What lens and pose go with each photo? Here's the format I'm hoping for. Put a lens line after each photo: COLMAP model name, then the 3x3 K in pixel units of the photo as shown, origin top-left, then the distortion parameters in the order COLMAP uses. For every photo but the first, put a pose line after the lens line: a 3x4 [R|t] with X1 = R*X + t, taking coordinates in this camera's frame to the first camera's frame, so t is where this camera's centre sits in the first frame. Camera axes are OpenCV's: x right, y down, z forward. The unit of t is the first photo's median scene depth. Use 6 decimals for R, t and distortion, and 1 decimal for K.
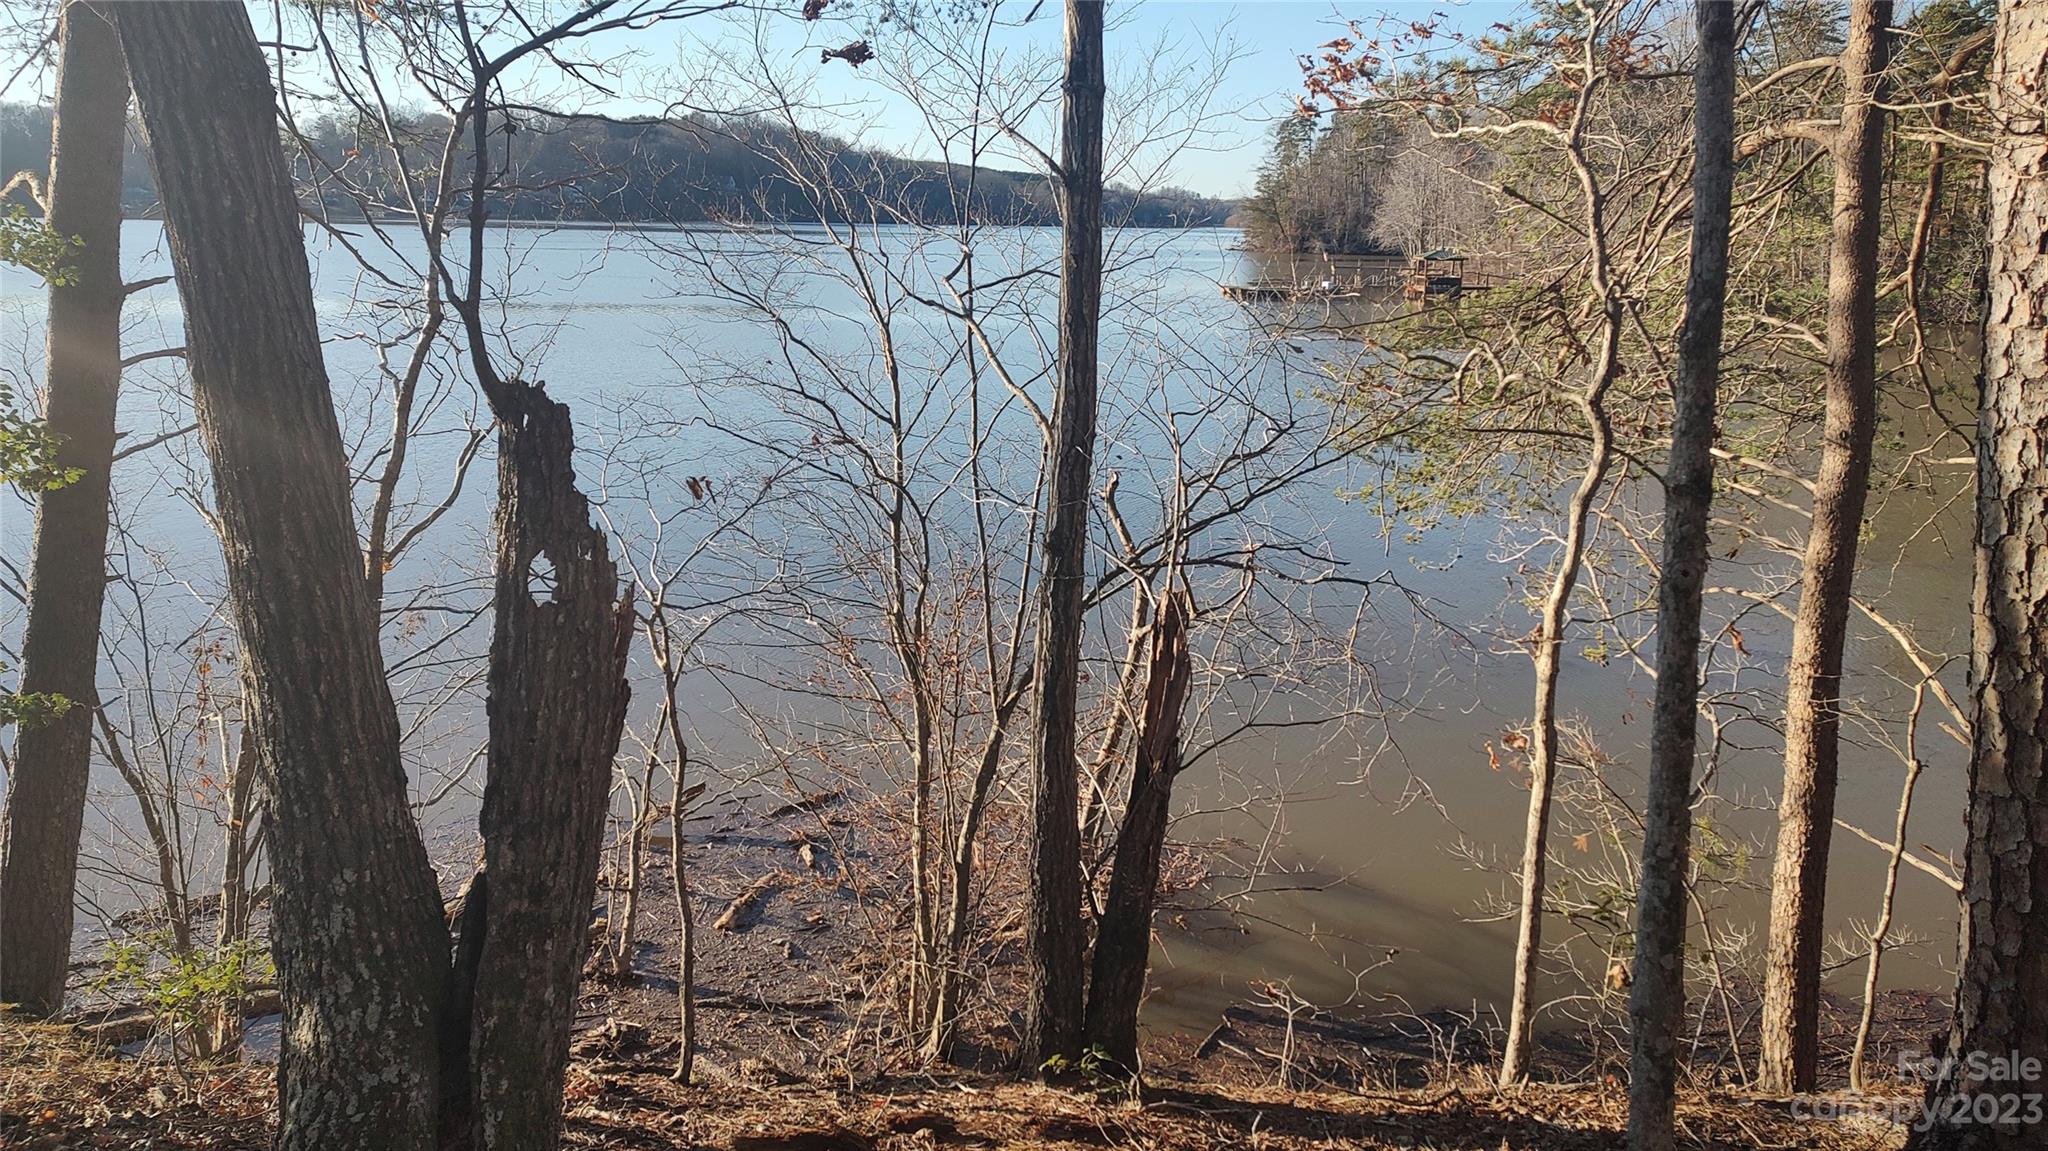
lens RADIAL K [[1457.2, 0, 1050.9], [0, 1457.2, 579.0], [0, 0, 1]] dist [0.032326, -0.031465]
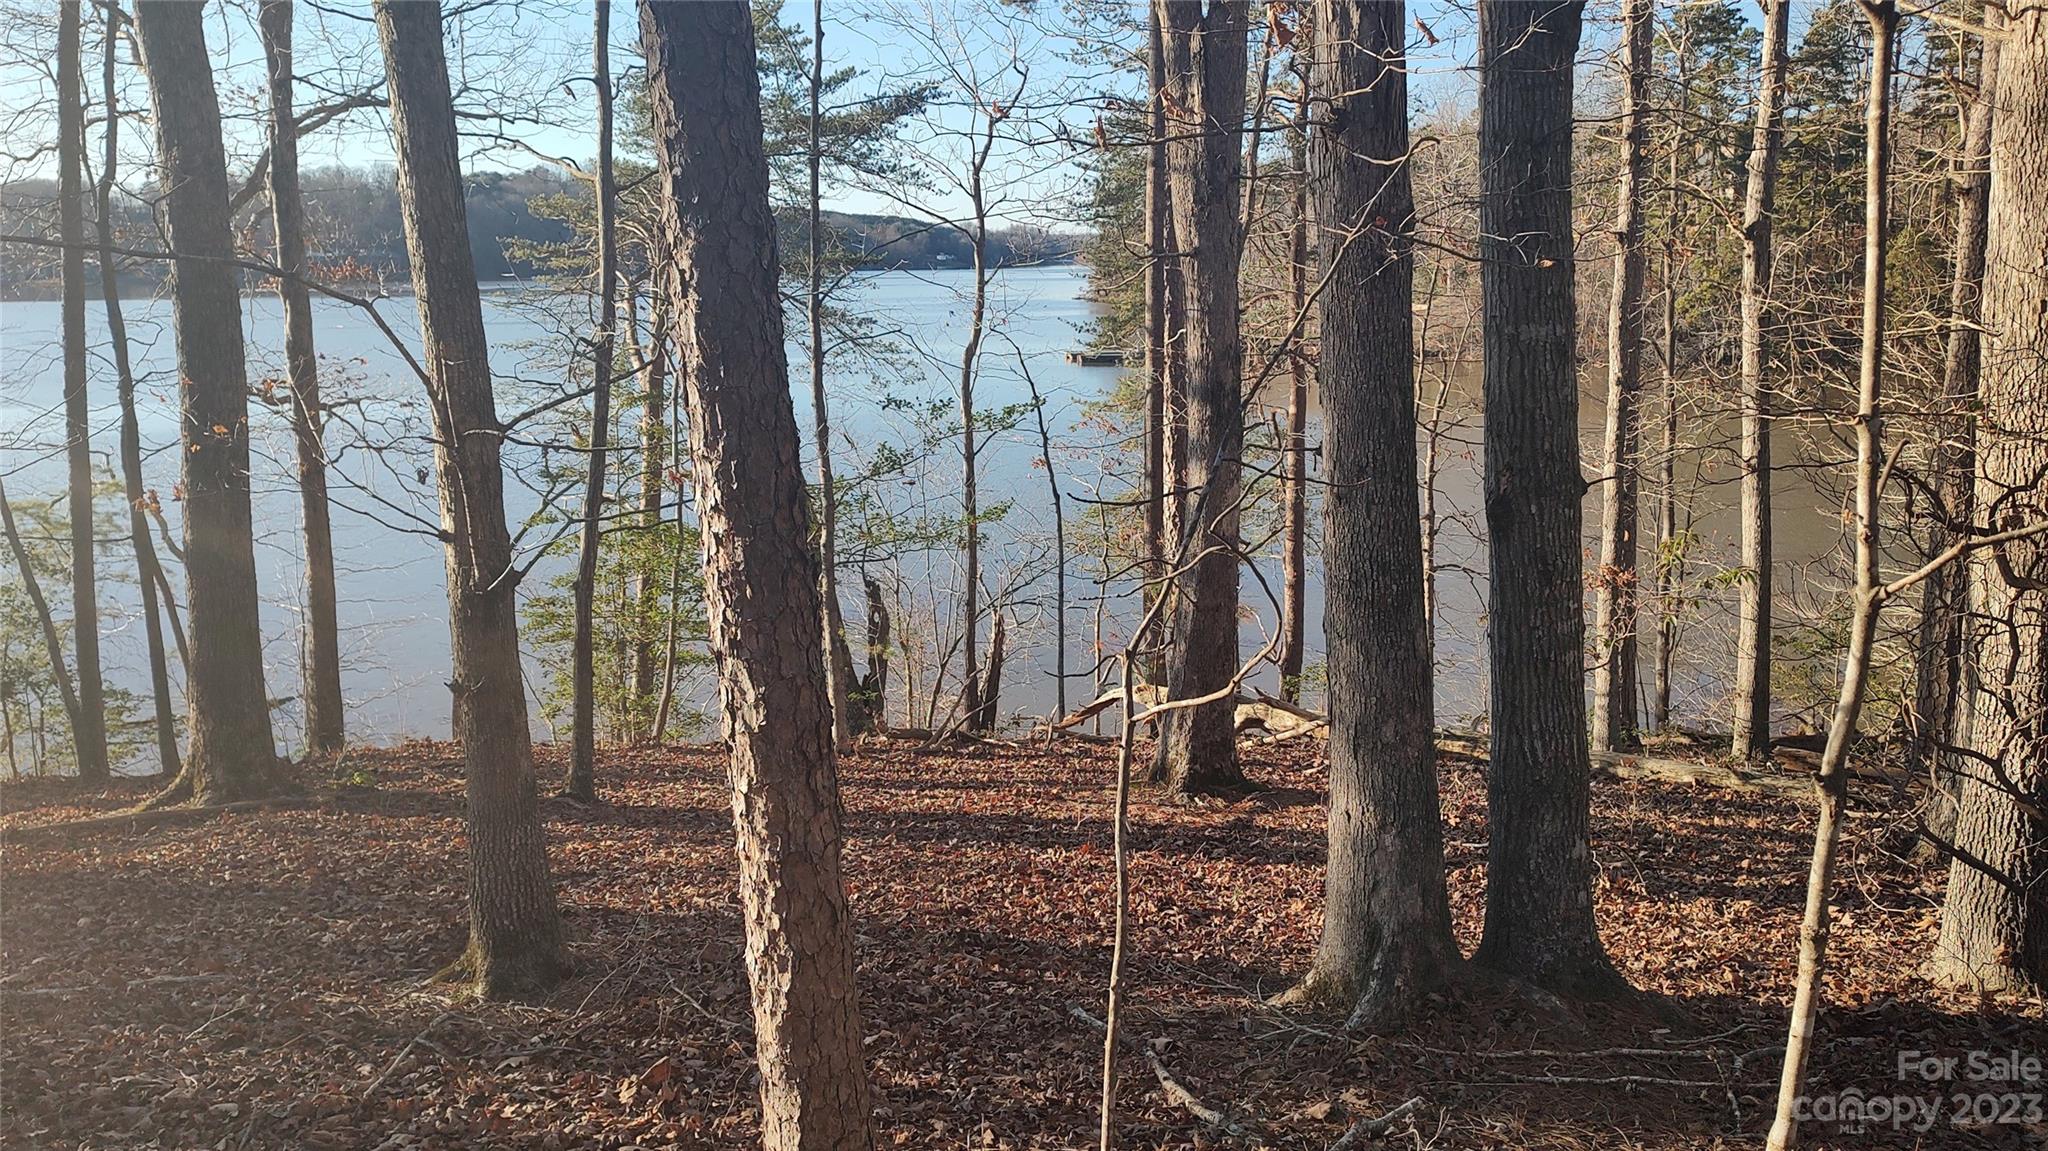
lens RADIAL K [[1457.2, 0, 1050.9], [0, 1457.2, 579.0], [0, 0, 1]] dist [0.032326, -0.031465]
pose [[0.994725, -0.046858, 0.091254, -0.111335], [0.049097, 0.998542, -0.022442, 0.008816], [-0.090069, 0.026804, 0.995575, -2.512322]]
